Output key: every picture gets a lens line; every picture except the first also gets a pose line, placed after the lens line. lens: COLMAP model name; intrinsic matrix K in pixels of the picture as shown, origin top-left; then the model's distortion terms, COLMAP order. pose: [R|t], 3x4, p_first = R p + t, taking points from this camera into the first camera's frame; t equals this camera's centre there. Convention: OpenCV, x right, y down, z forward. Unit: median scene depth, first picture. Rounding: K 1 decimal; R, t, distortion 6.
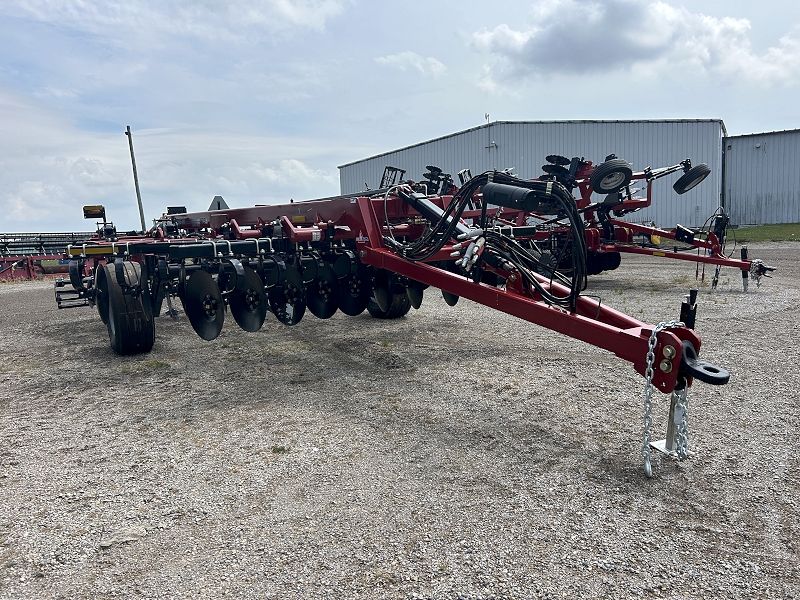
lens RADIAL K [[604.2, 0, 411.4], [0, 604.2, 299.5], [0, 0, 1]] dist [0.045589, -0.006283]
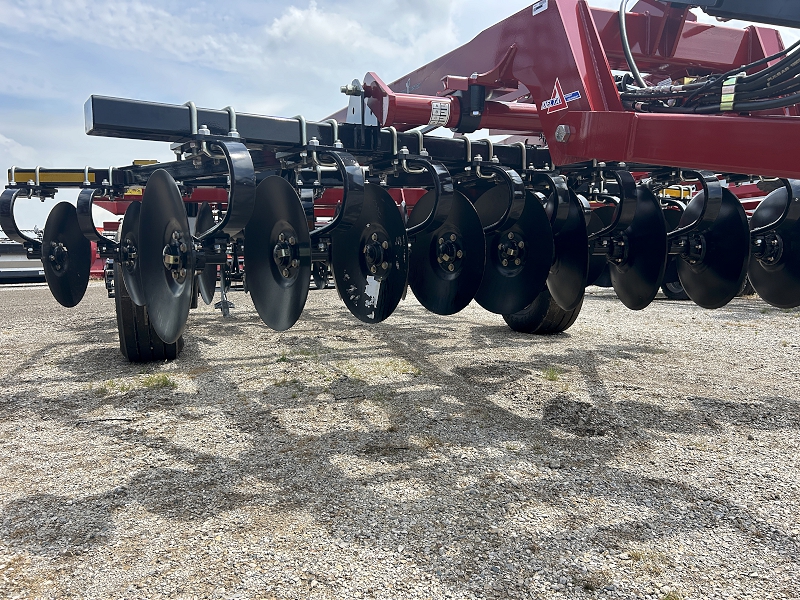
lens RADIAL K [[604.2, 0, 411.4], [0, 604.2, 299.5], [0, 0, 1]] dist [0.045589, -0.006283]
pose [[0.981487, 0.049586, -0.185000, -0.084763], [-0.056580, 0.997862, -0.032716, 0.037138], [0.182983, 0.042577, 0.982194, 0.540156]]
